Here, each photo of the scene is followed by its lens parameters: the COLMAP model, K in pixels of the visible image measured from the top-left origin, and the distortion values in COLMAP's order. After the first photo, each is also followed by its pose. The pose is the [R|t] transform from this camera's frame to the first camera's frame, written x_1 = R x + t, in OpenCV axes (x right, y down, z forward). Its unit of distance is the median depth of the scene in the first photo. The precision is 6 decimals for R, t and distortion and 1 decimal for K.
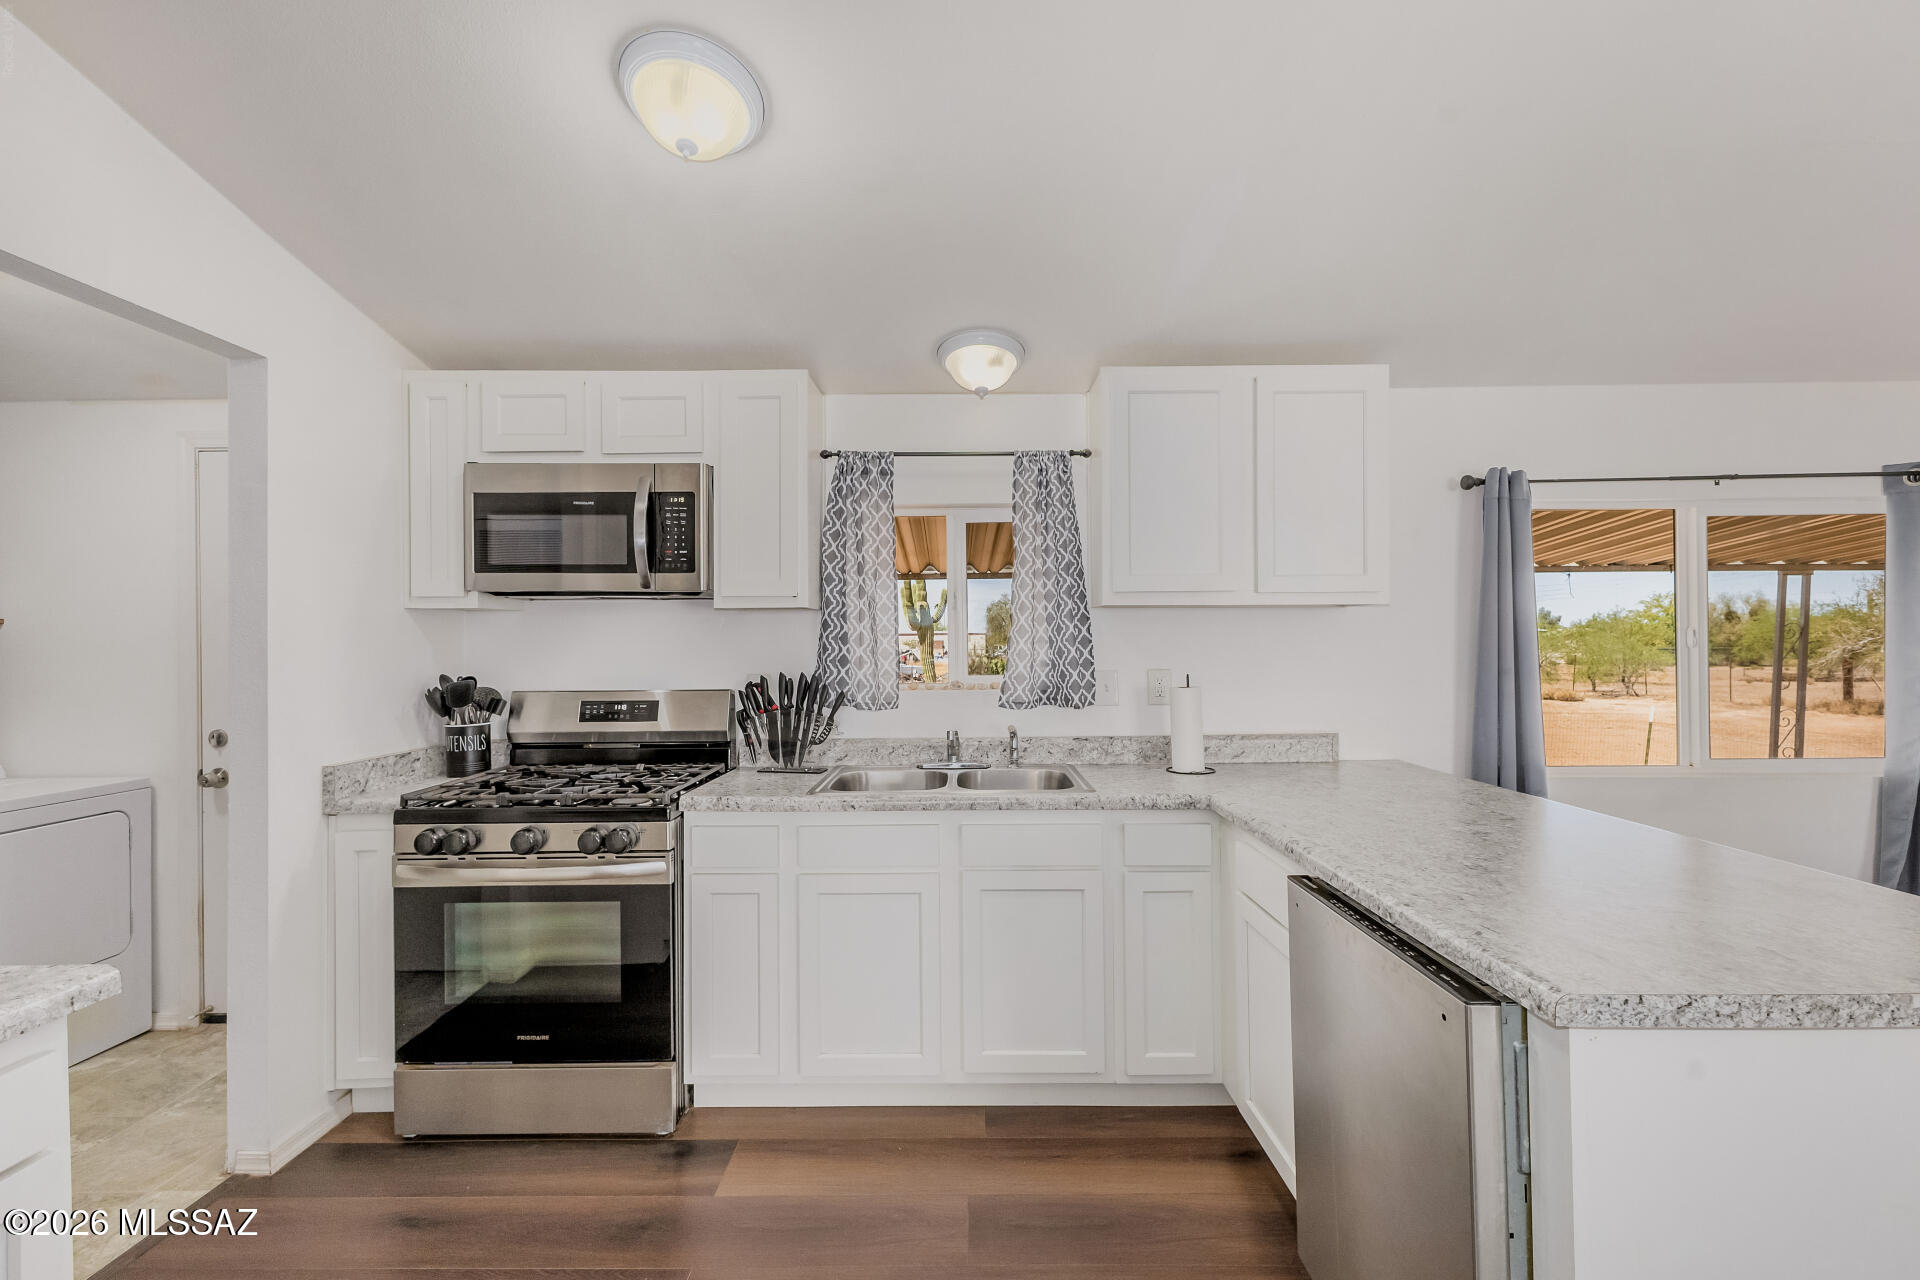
lens RADIAL K [[829.9, 0, 960.0], [0, 829.9, 640.0], [0, 0, 1]] dist [0.002271, -0.000181]
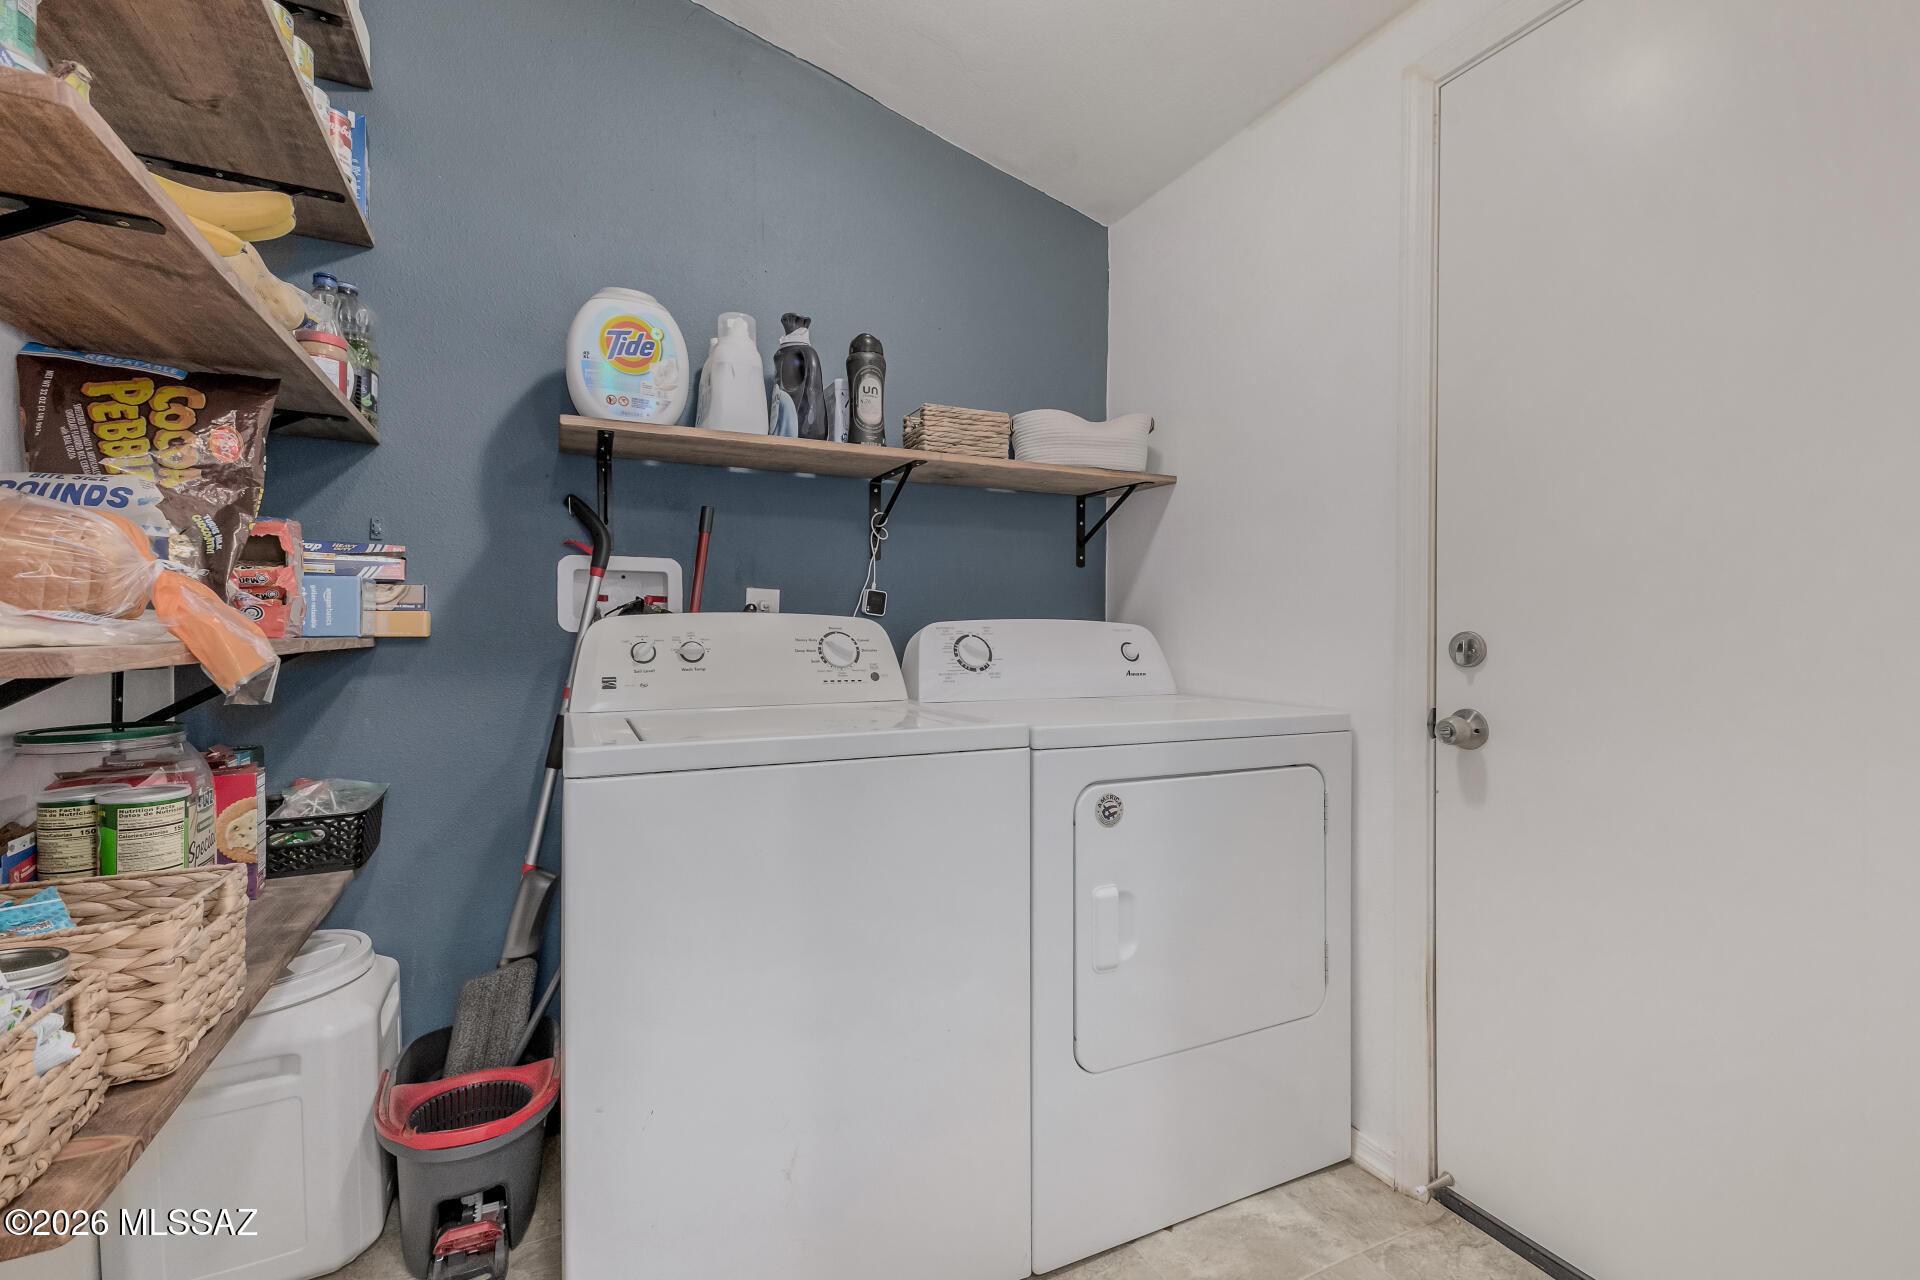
lens RADIAL K [[831.8, 0, 958.7], [0, 831.8, 630.0], [0, 0, 1]] dist [0.003178, -0.000211]
pose [[0.443684, 0.008719, -0.896141, -0.618692], [-0.006264, 0.999958, 0.006627, 0.112396], [0.896161, 0.002673, 0.443720, 0.537899]]
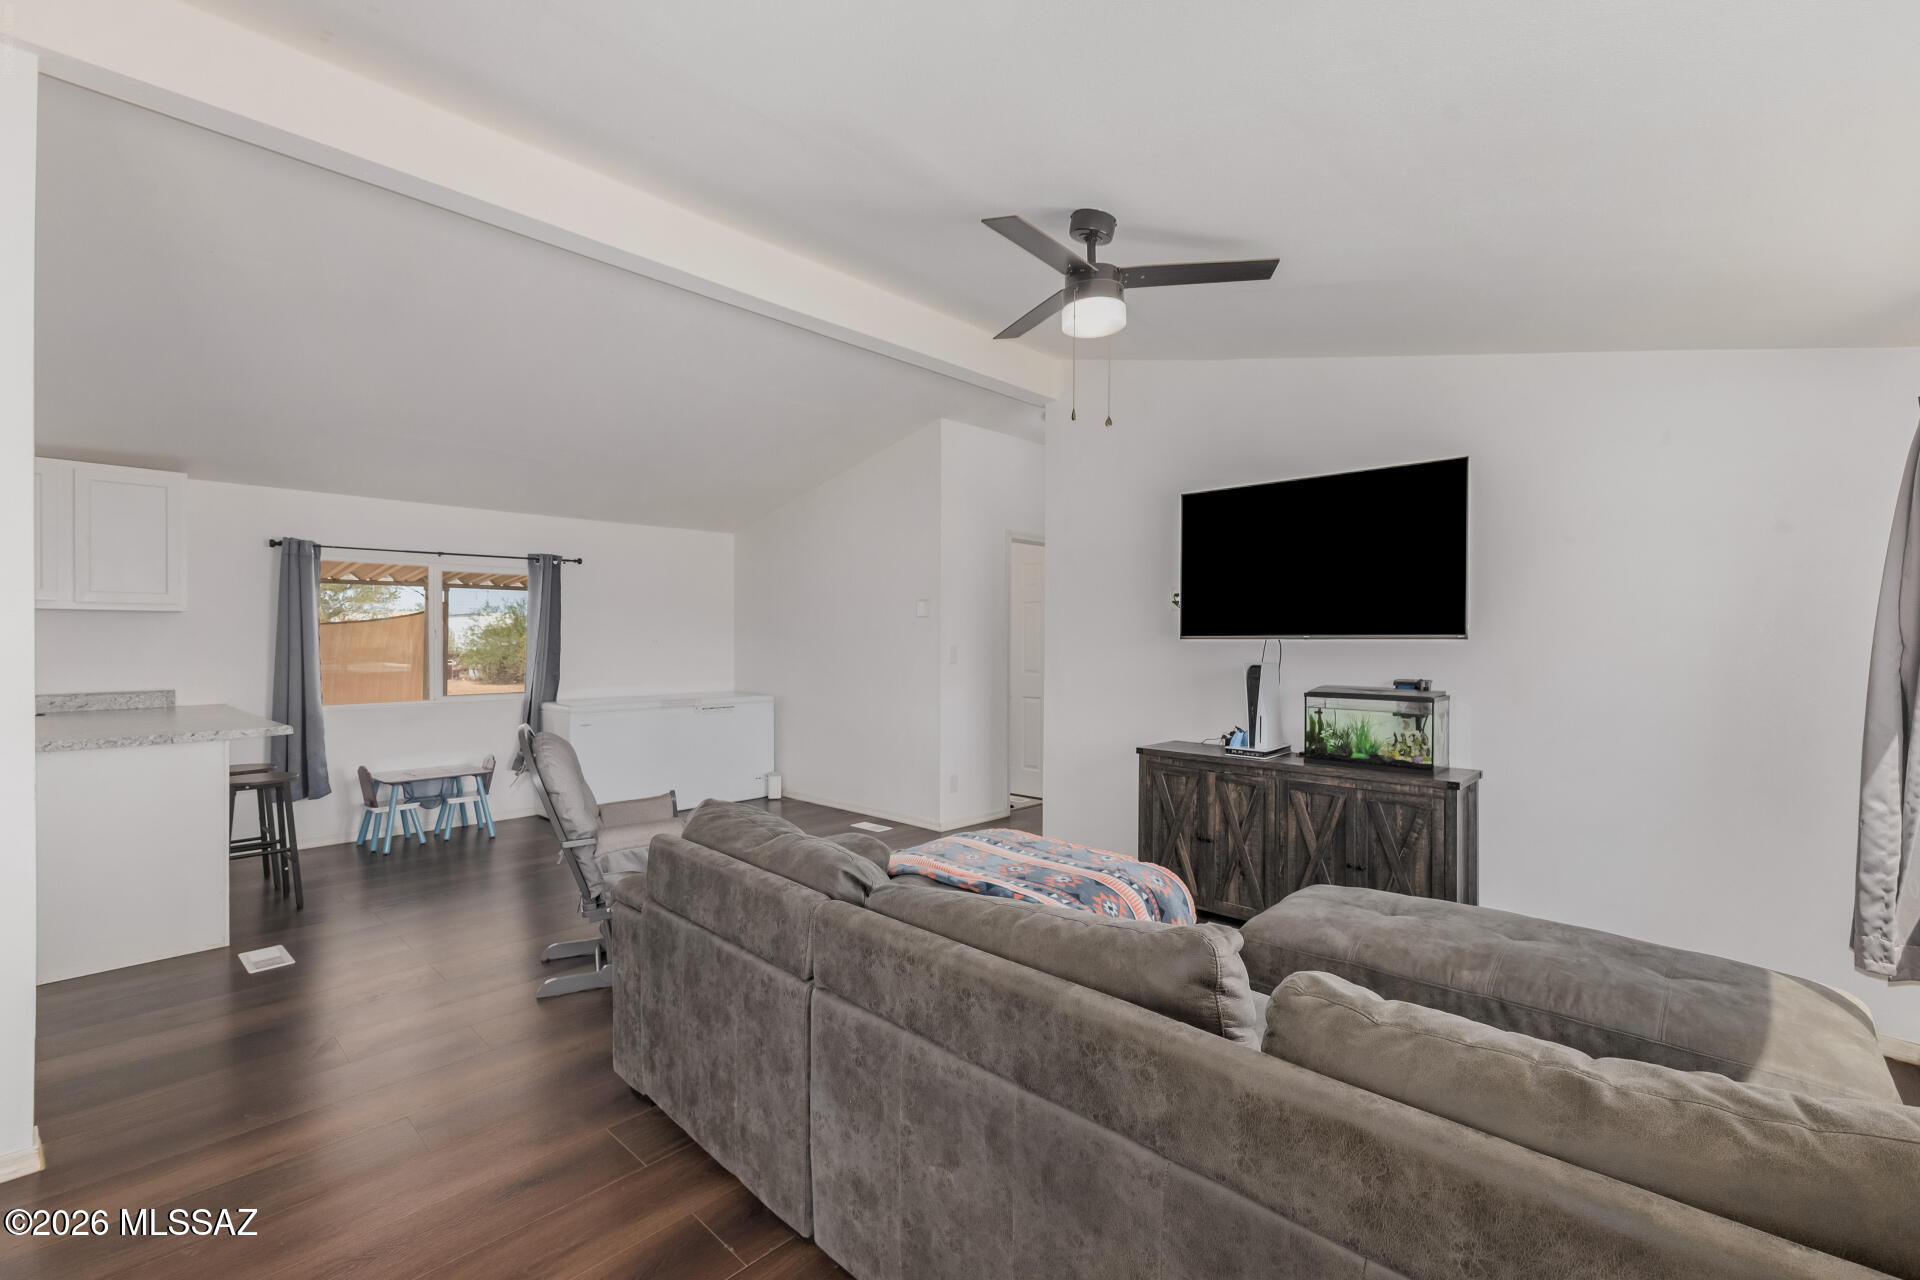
lens RADIAL K [[829.6, 0, 960.0], [0, 829.6, 640.0], [0, 0, 1]] dist [0.007126, -0.000121]
pose [[0.685848, 0.007534, 0.727706, 0.329524], [-0.009504, 0.999954, -0.001396, 0.004262], [-0.727683, -0.005959, 0.685888, -1.285588]]
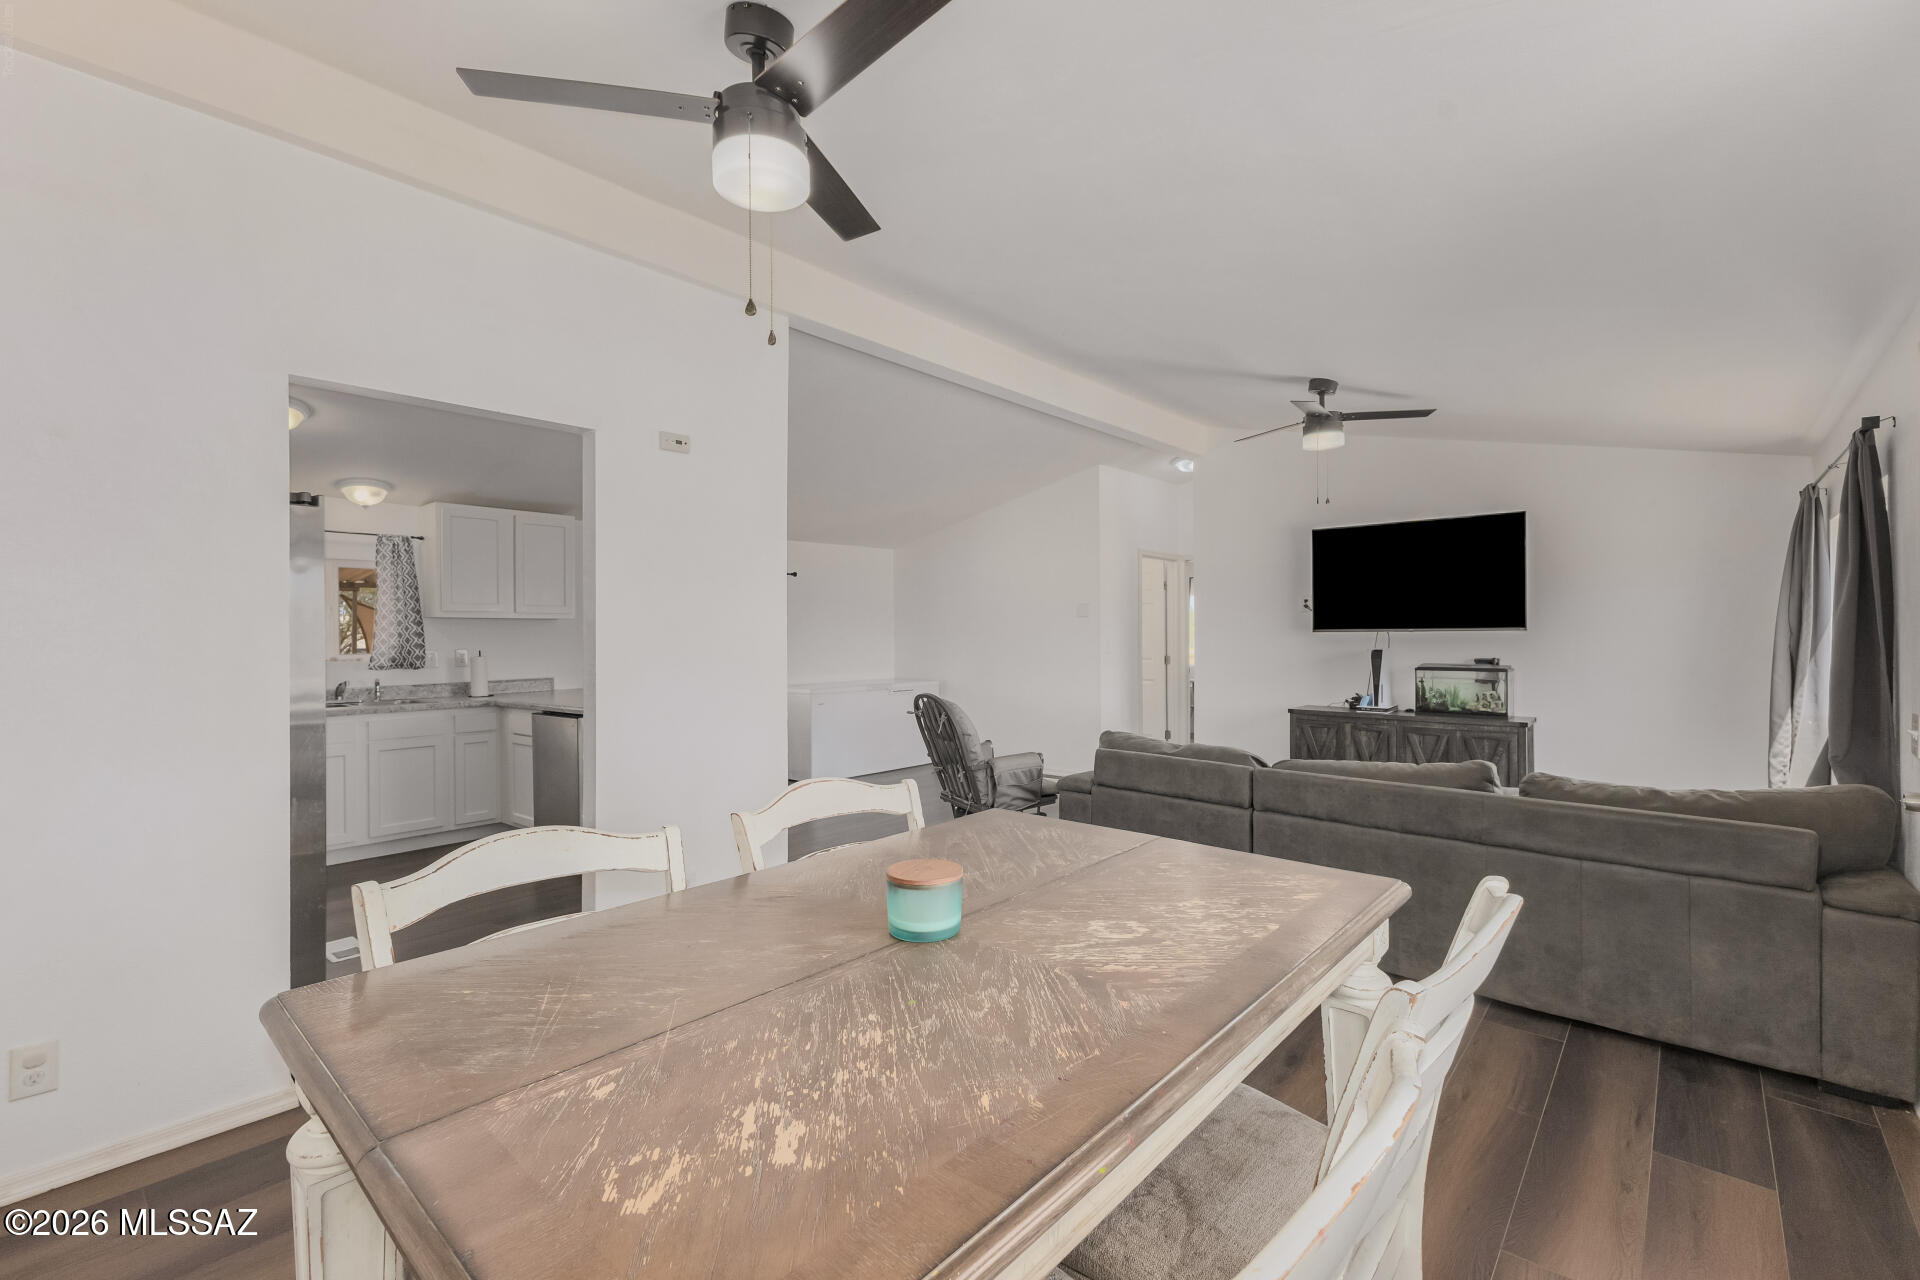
lens RADIAL K [[840.6, 0, 957.2], [0, 840.6, 627.9], [0, 0, 1]] dist [0.012782, 0.000143]
pose [[0.655764, 0.006199, 0.754941, -0.528313], [0.000797, 0.999960, -0.008903, 0.004101], [-0.754966, 0.006440, 0.655732, -1.269186]]
